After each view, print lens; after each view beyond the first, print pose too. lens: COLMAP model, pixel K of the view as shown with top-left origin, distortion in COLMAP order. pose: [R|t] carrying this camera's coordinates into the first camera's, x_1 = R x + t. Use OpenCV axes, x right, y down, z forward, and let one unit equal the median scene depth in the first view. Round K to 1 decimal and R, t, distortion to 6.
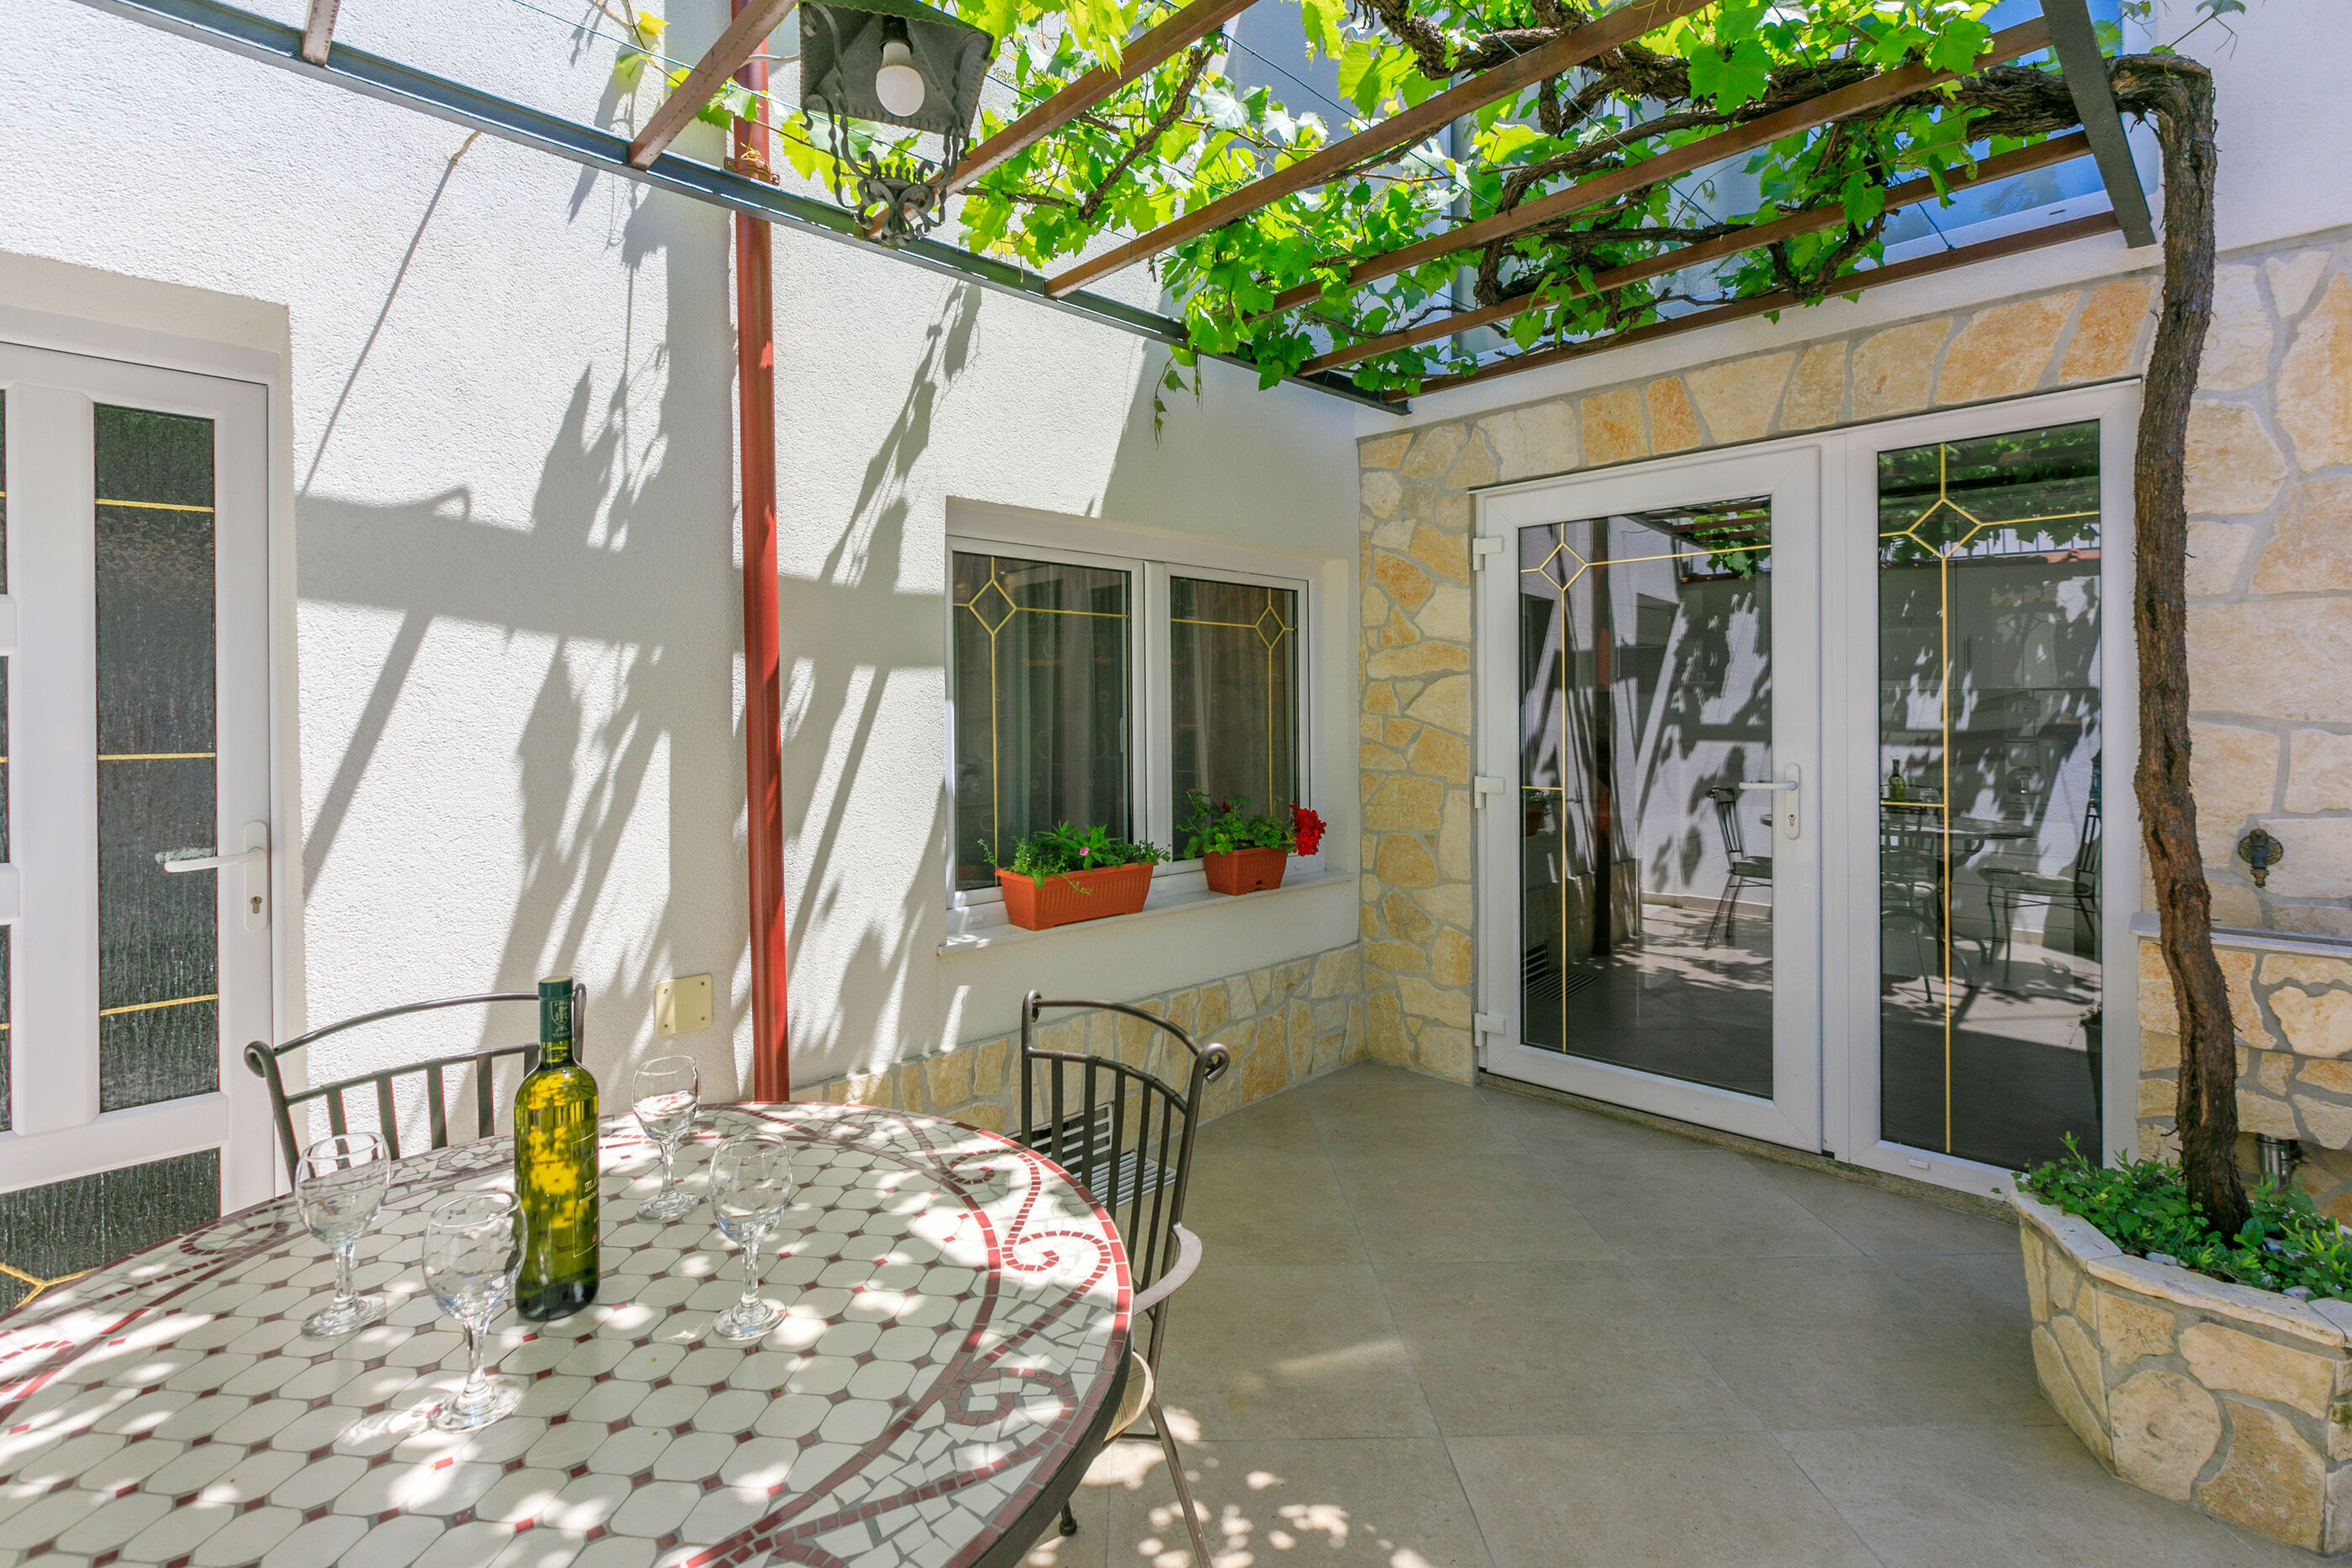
lens RADIAL K [[1062.3, 0, 1174.6], [0, 1062.3, 711.8], [0, 0, 1]] dist [0.001175, -0.000137]
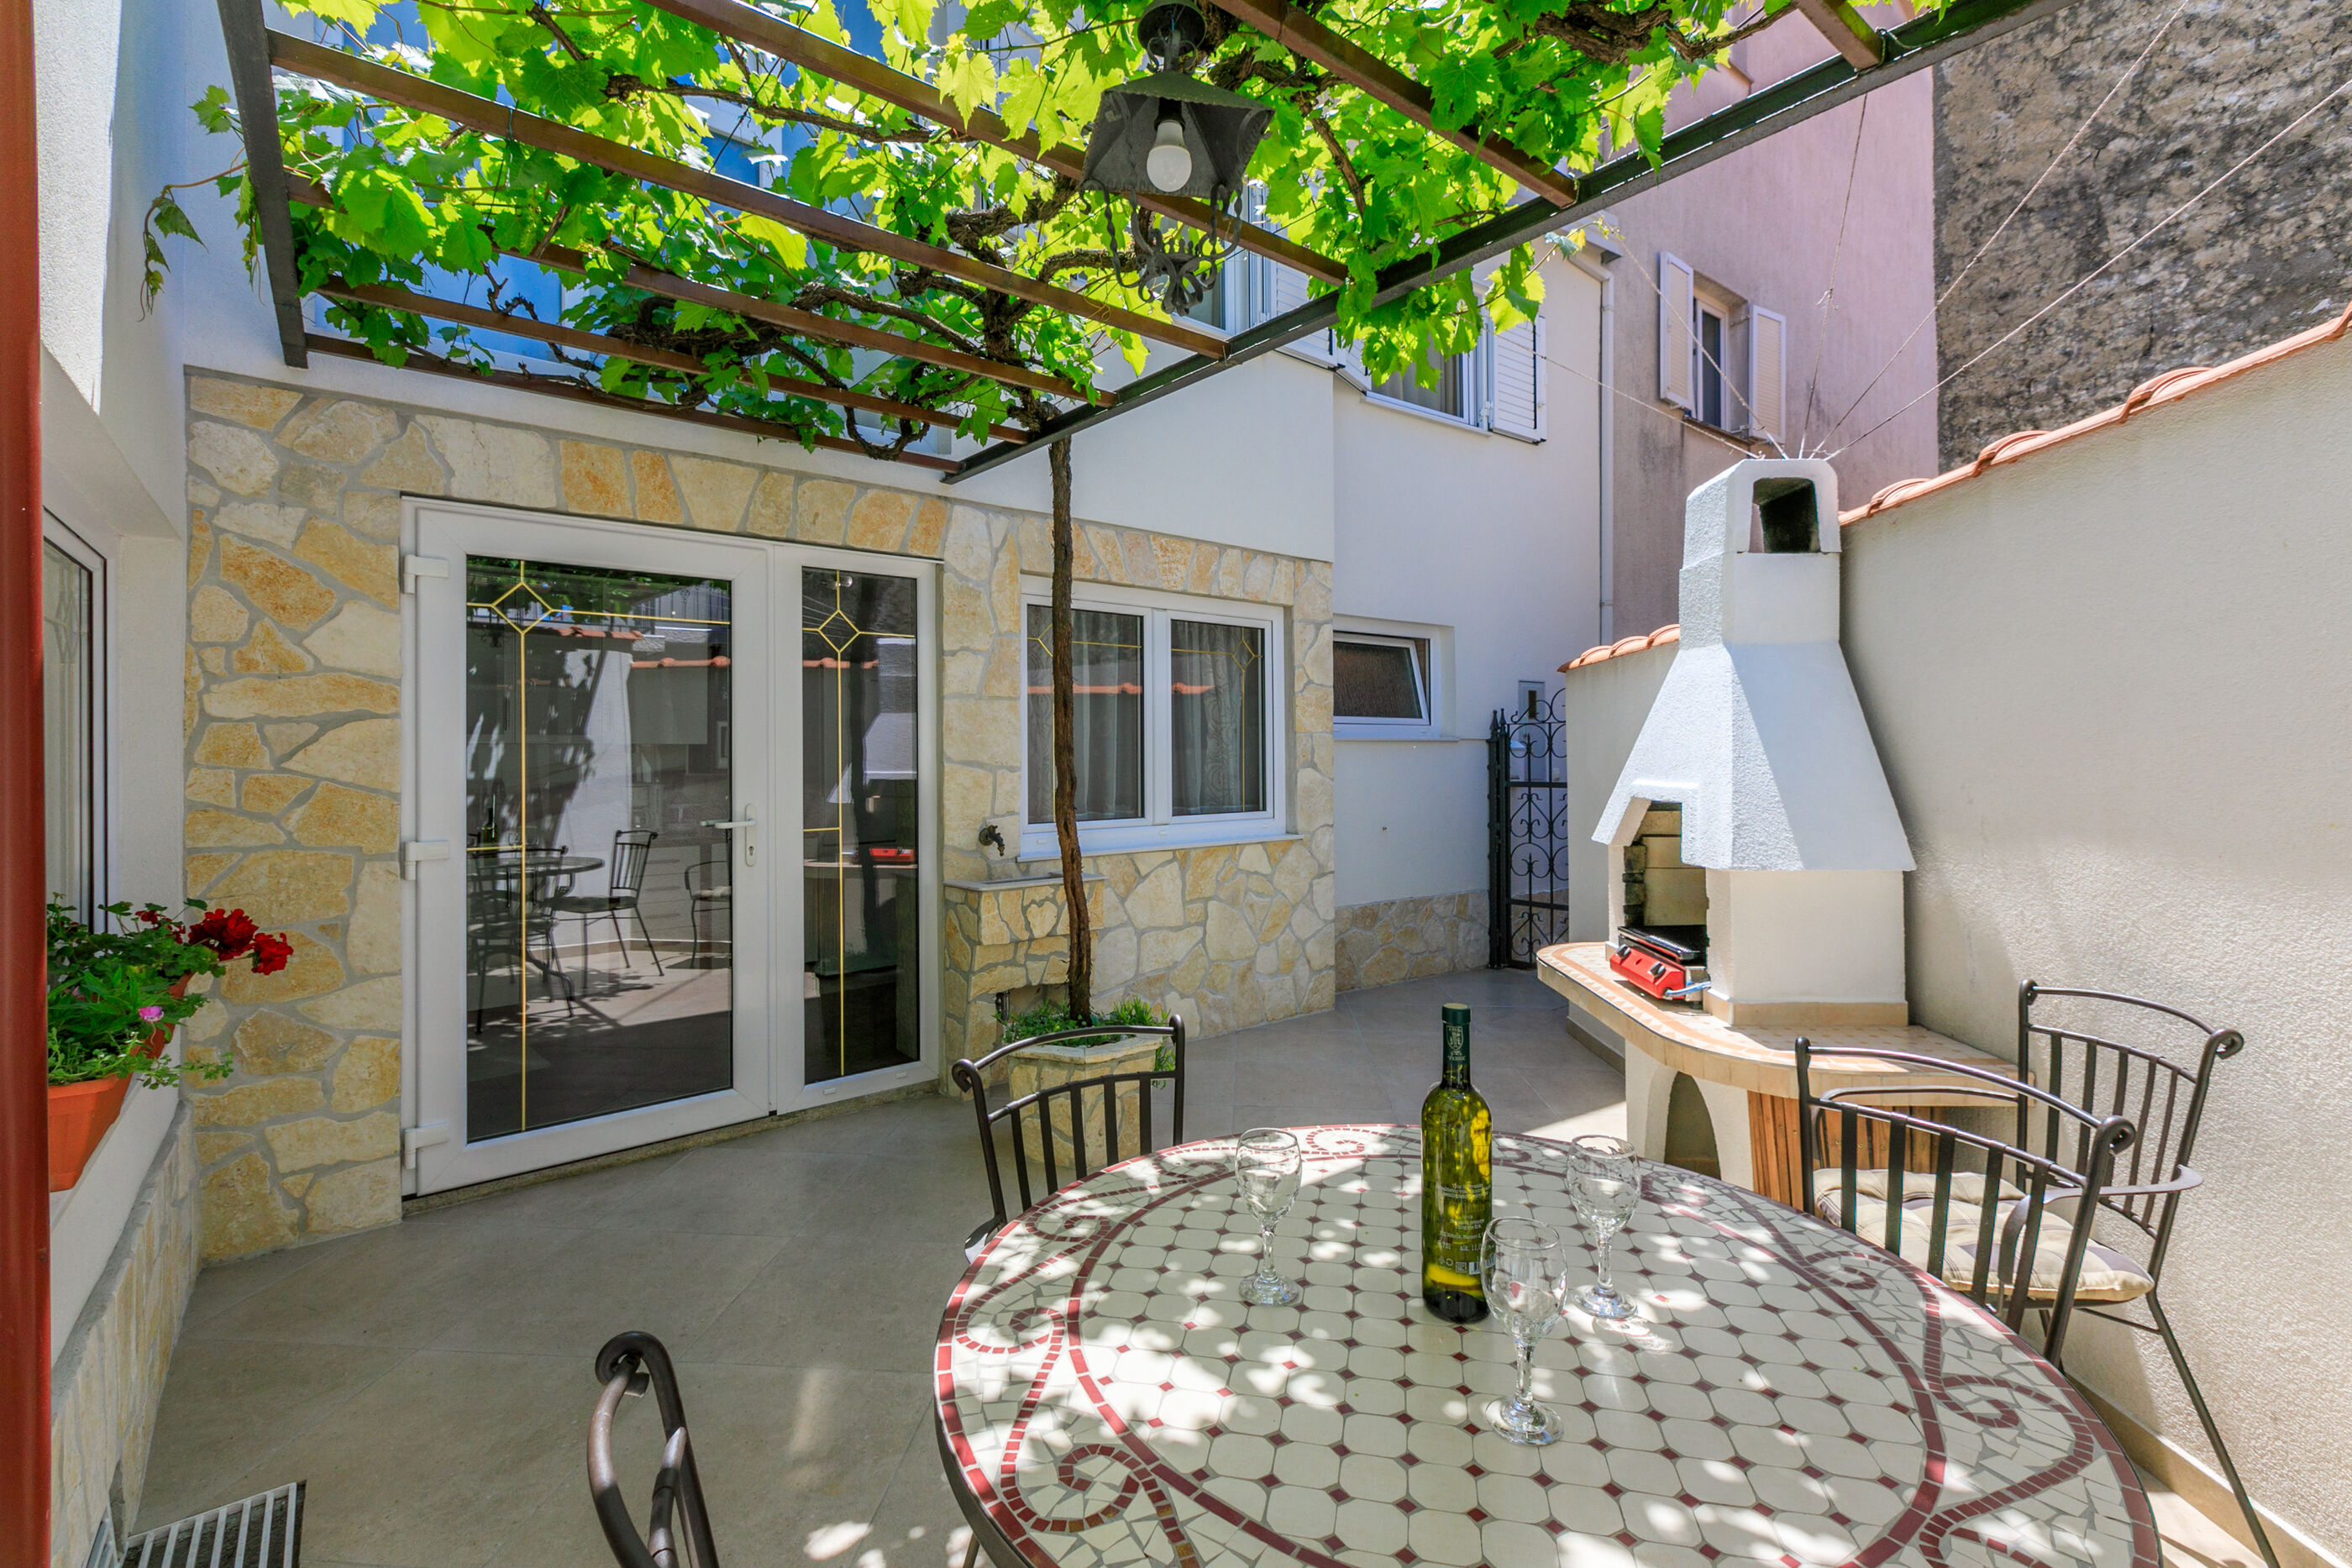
lens RADIAL K [[1048.0, 0, 1166.0], [0, 1048.0, 745.7], [0, 0, 1]] dist [0.000512, 0.000247]
pose [[0.100106, 0.012942, 0.994893, -0.650549], [0.005101, 0.999896, -0.013520, -0.000262], [-0.994964, 0.006428, 0.100030, 0.459998]]
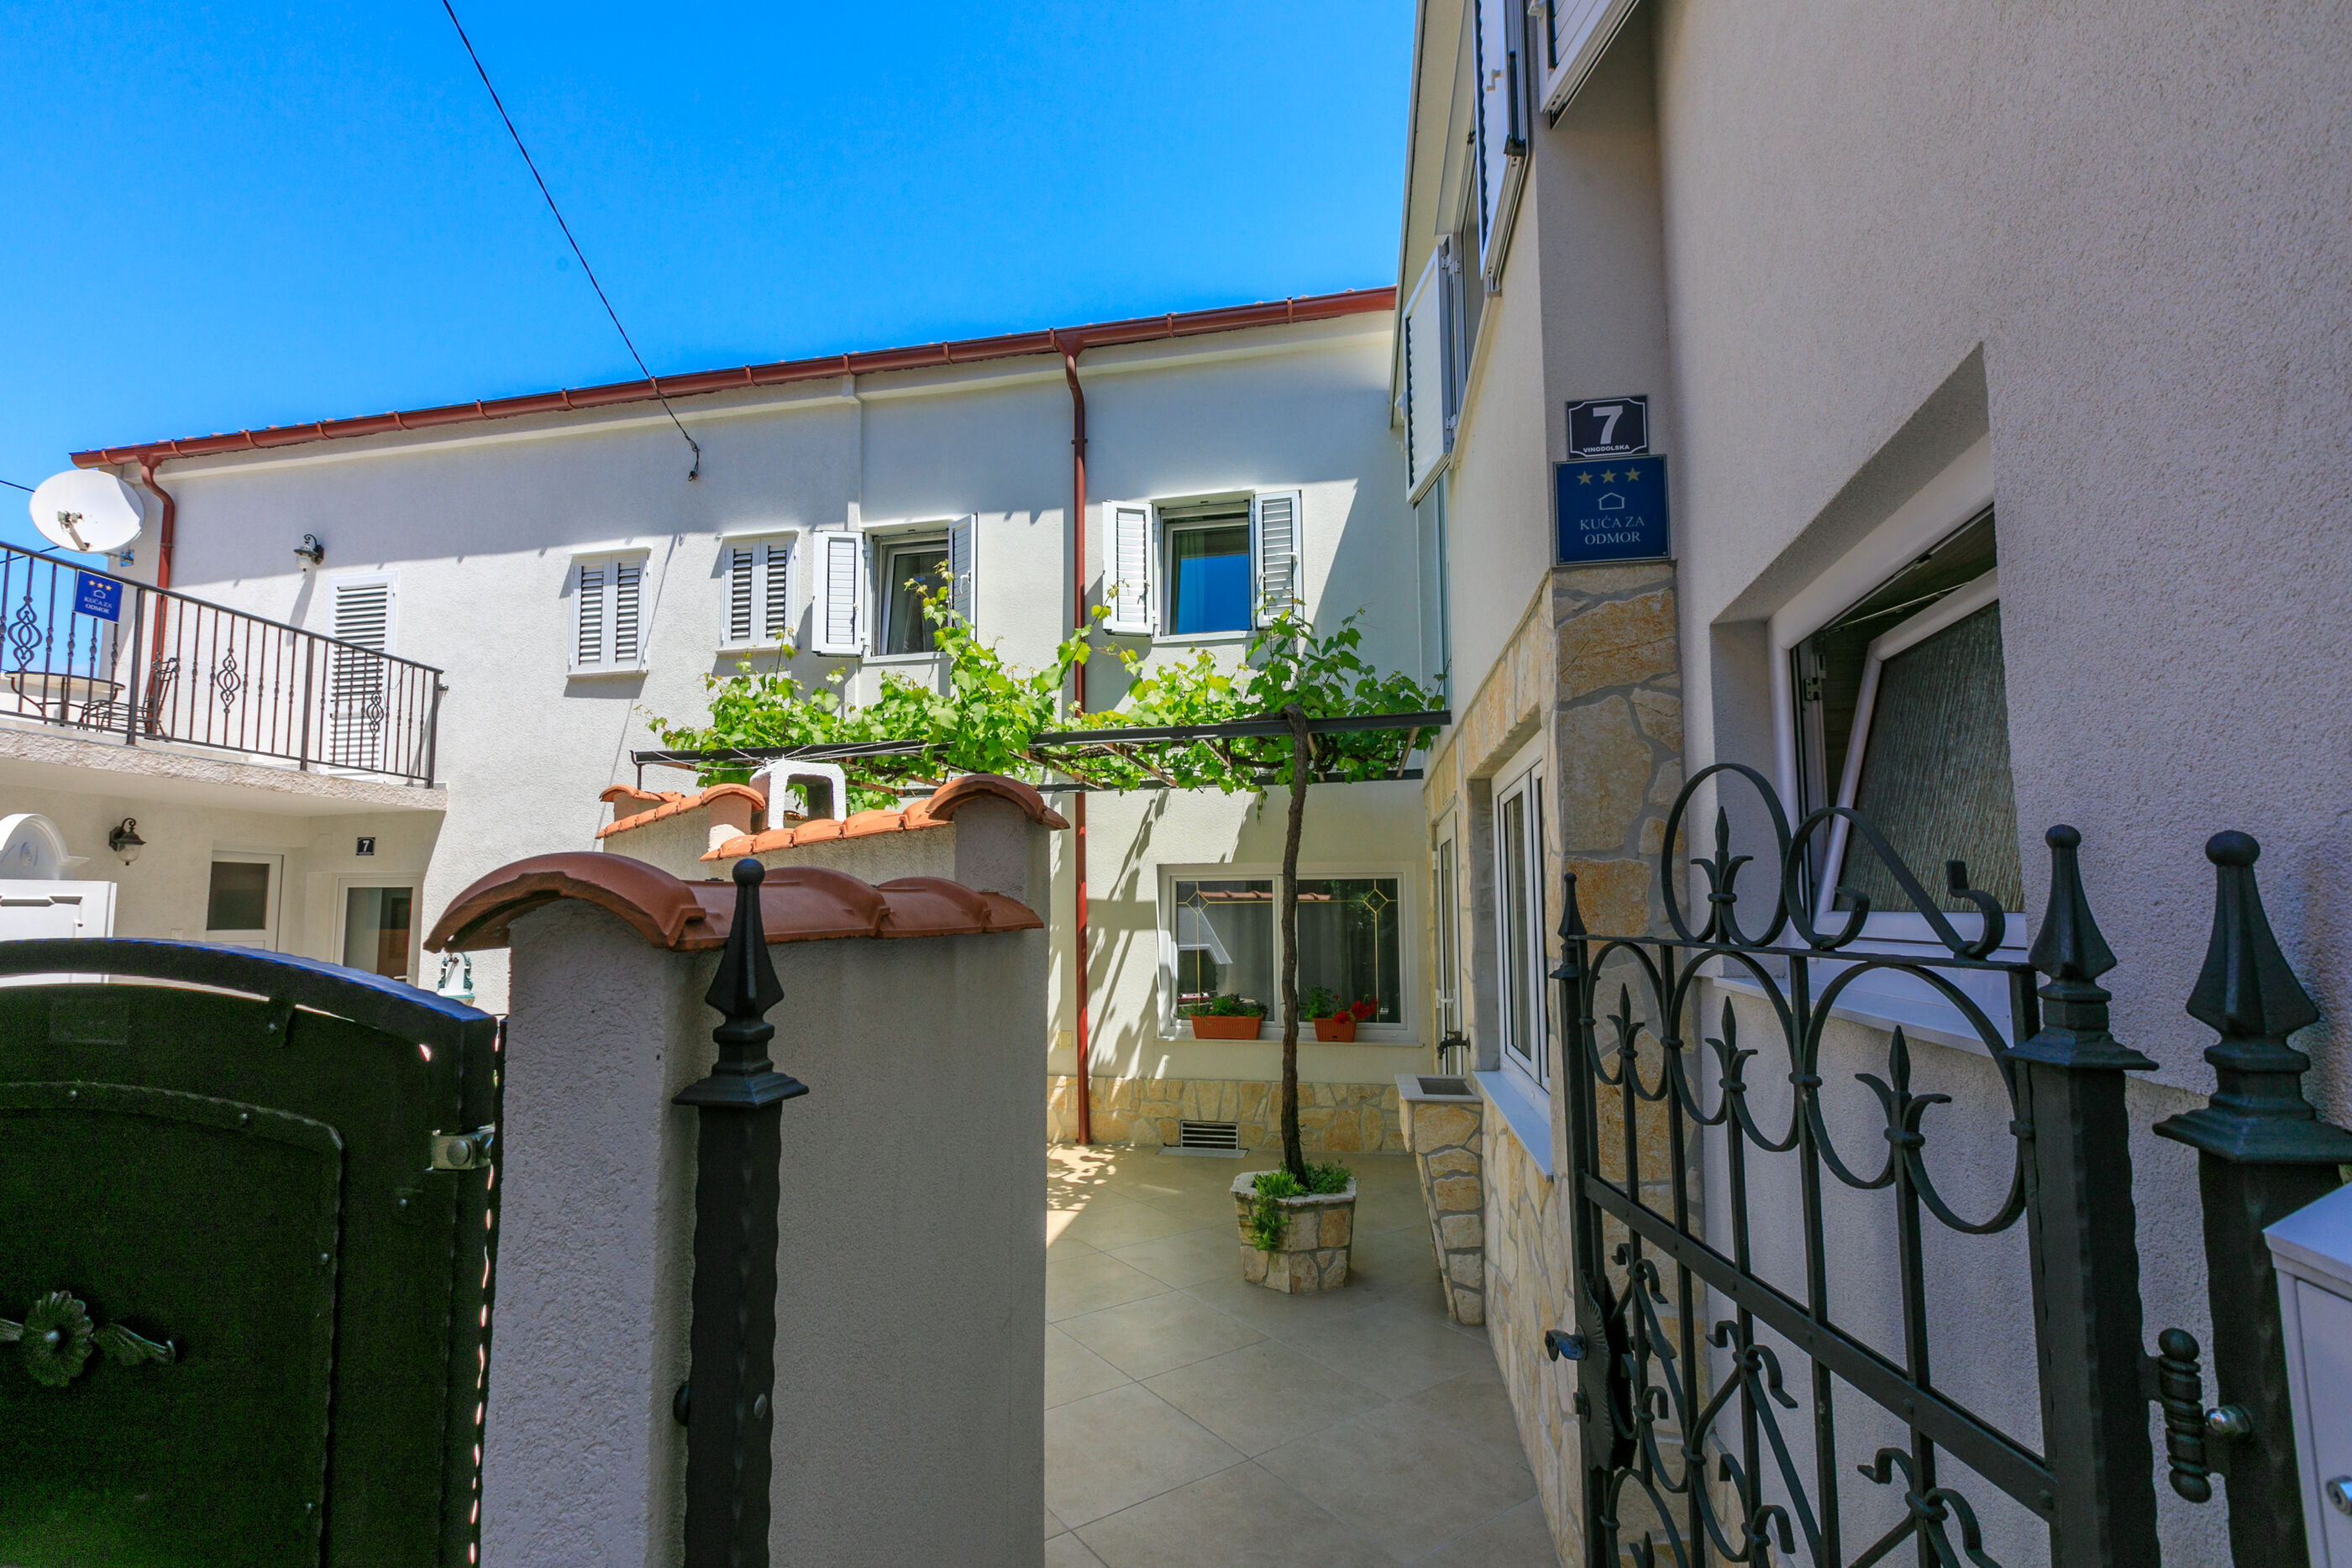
lens RADIAL K [[1069.3, 0, 1177.4], [0, 1069.3, 816.3], [0, 0, 1]] dist [0.001348, -0.000071]
pose [[0.565143, -0.068046, -0.822182, 2.070275], [0.002259, 0.996717, -0.080938, -0.111051], [0.824990, 0.043885, 0.563441, -0.471056]]
